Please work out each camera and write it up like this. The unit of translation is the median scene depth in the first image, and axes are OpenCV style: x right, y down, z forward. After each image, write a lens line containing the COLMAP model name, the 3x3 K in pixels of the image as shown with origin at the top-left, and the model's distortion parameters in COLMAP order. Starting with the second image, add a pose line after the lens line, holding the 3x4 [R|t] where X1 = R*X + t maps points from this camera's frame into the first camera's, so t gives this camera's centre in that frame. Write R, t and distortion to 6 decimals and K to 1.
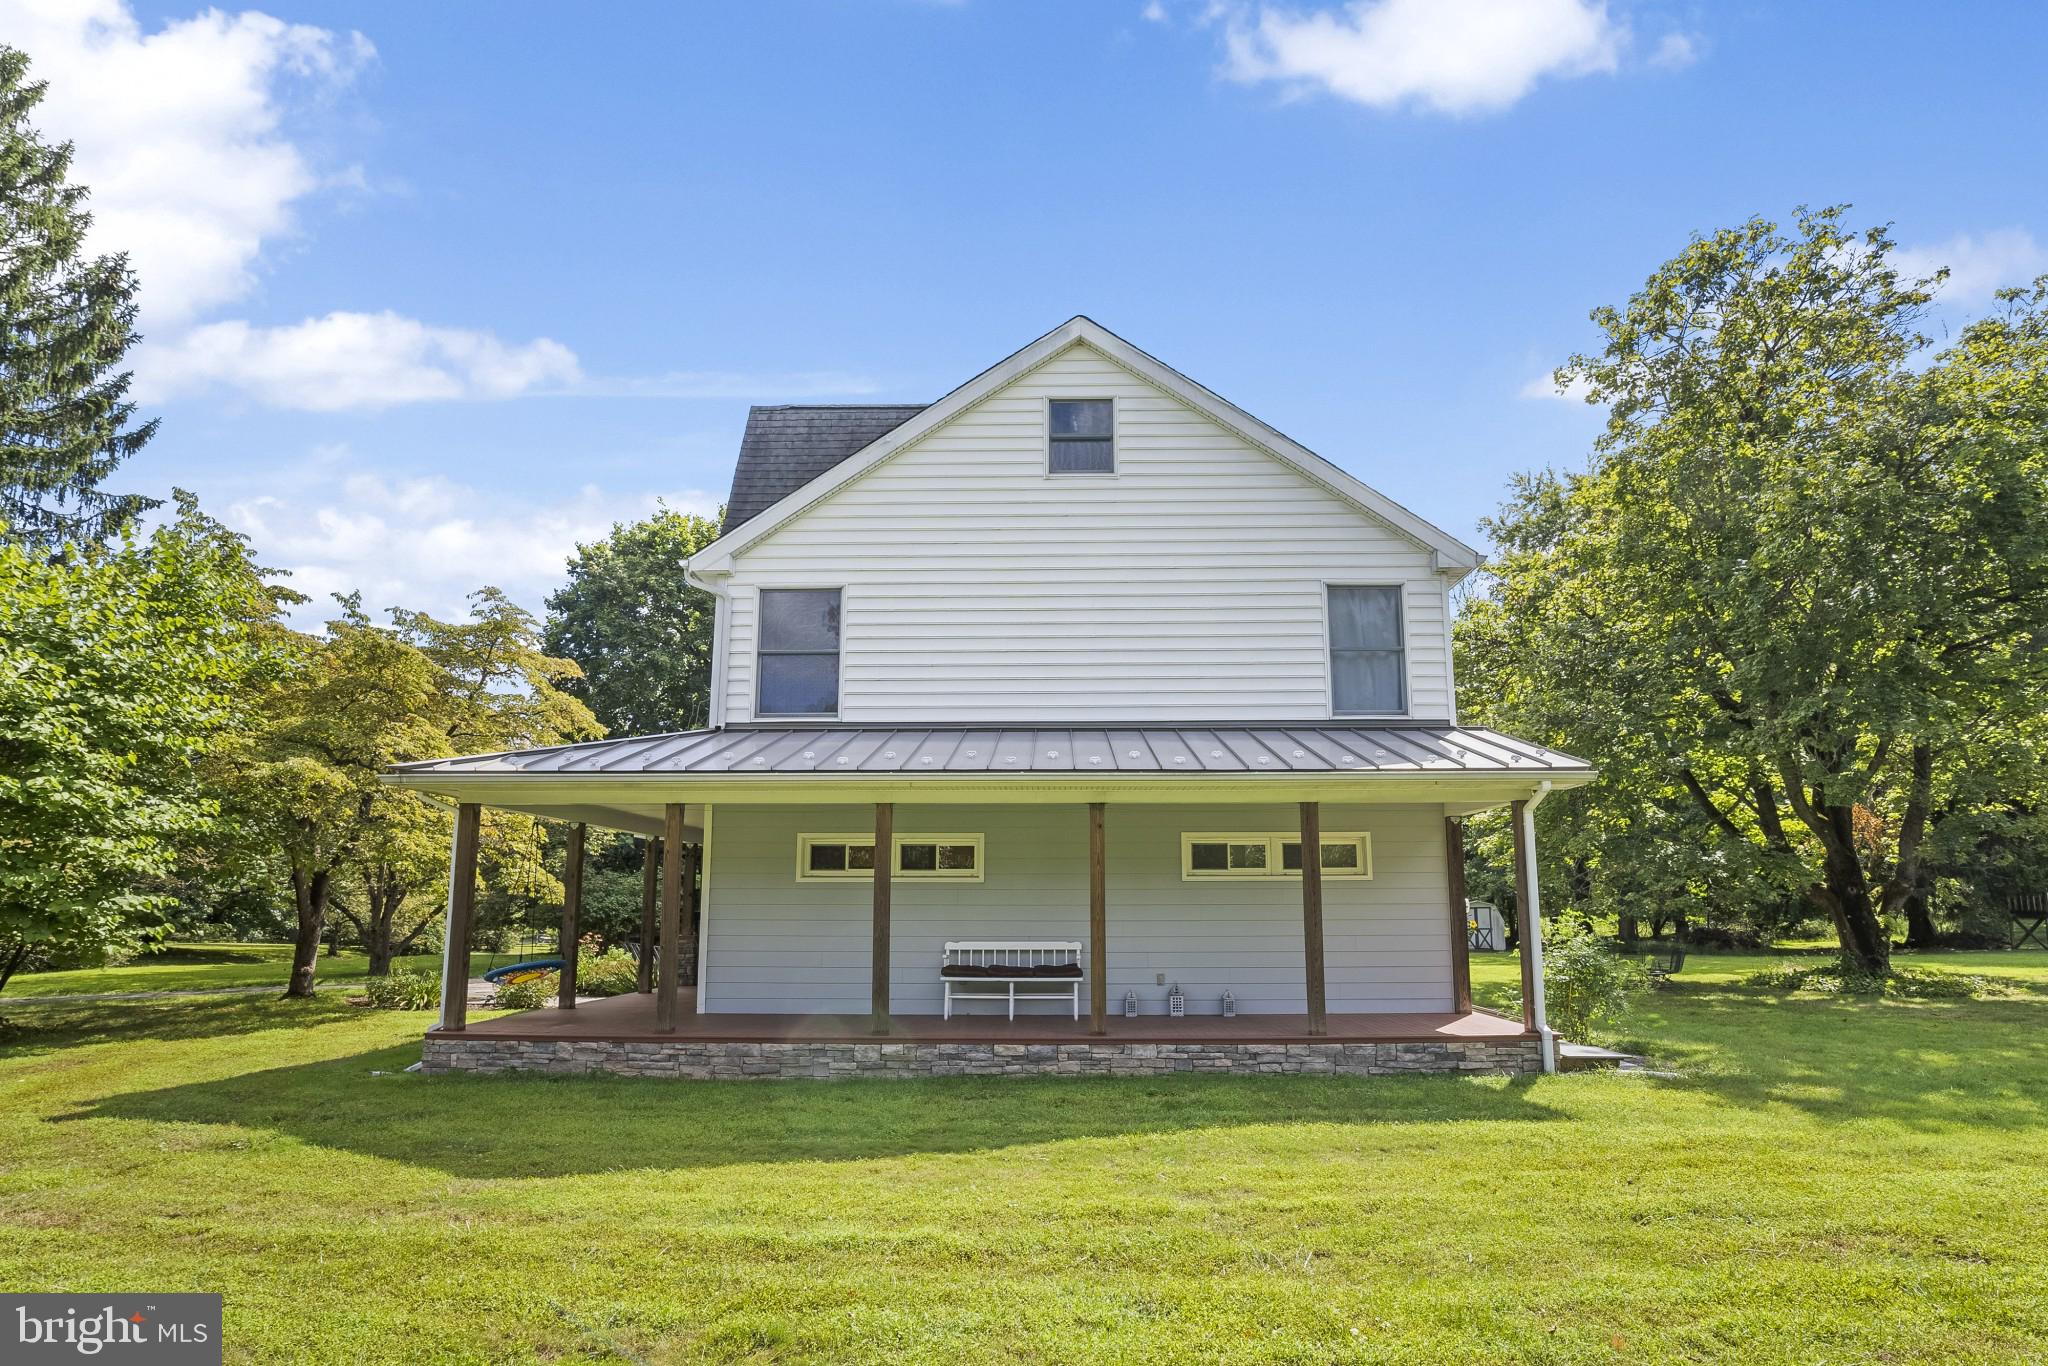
lens RADIAL K [[874.5, 0, 1024.6], [0, 874.5, 797.5], [0, 0, 1]] dist [-0.043384, 0.000096]
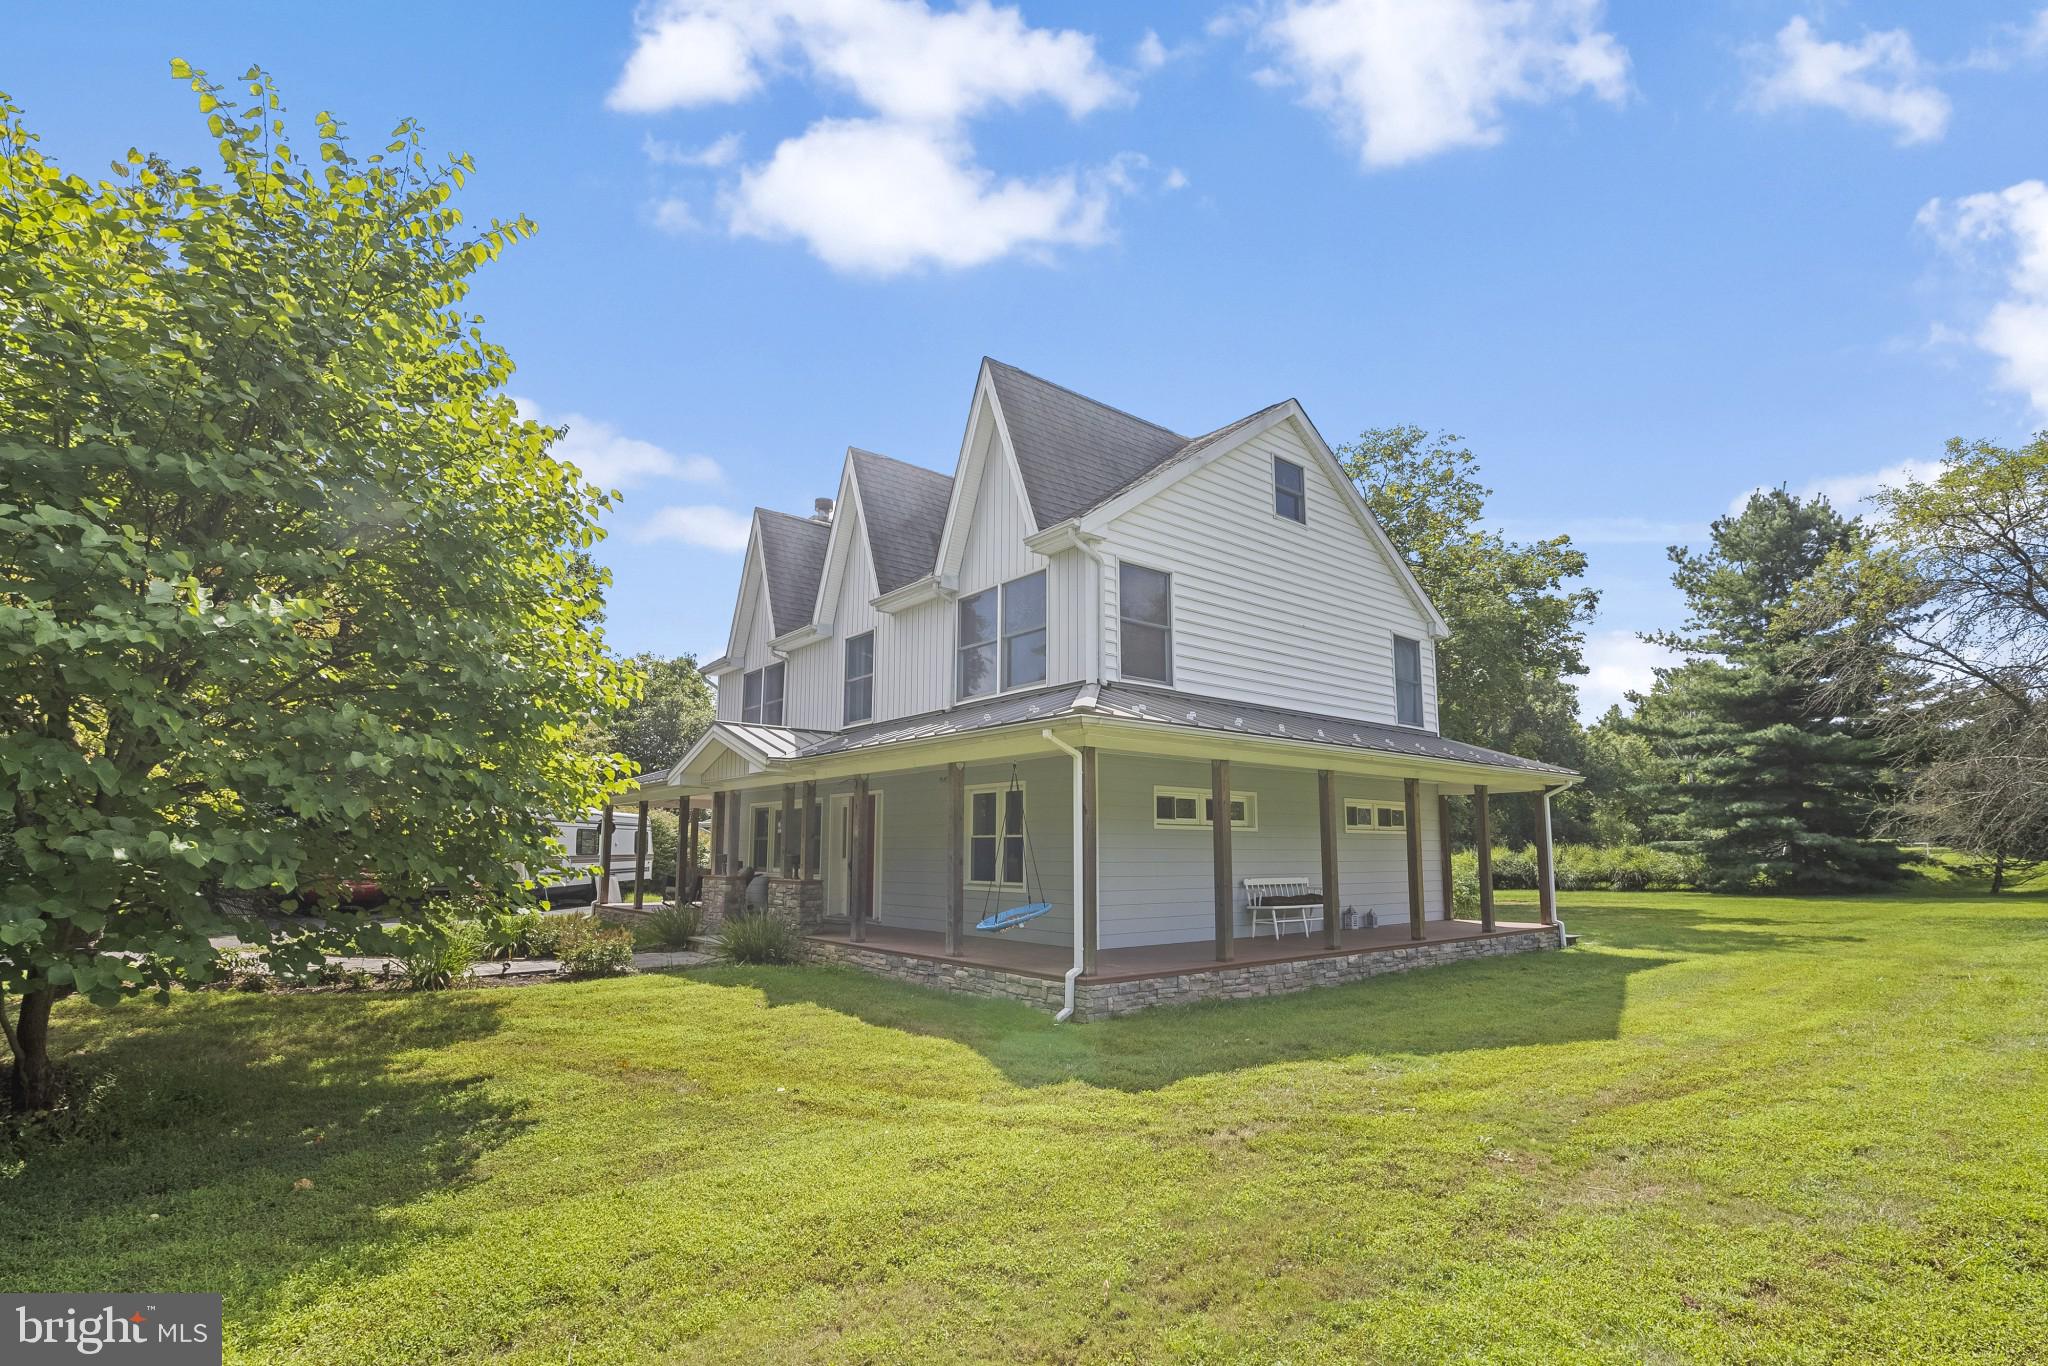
lens RADIAL K [[949.5, 0, 1022.5], [0, 949.5, 690.5], [0, 0, 1]] dist [-0.028932, 0.000647]
pose [[0.771358, 0.112378, 0.626401, -1.155393], [-0.092844, 0.993626, -0.063929, 0.013024], [-0.629592, -0.008846, 0.776875, 0.144690]]
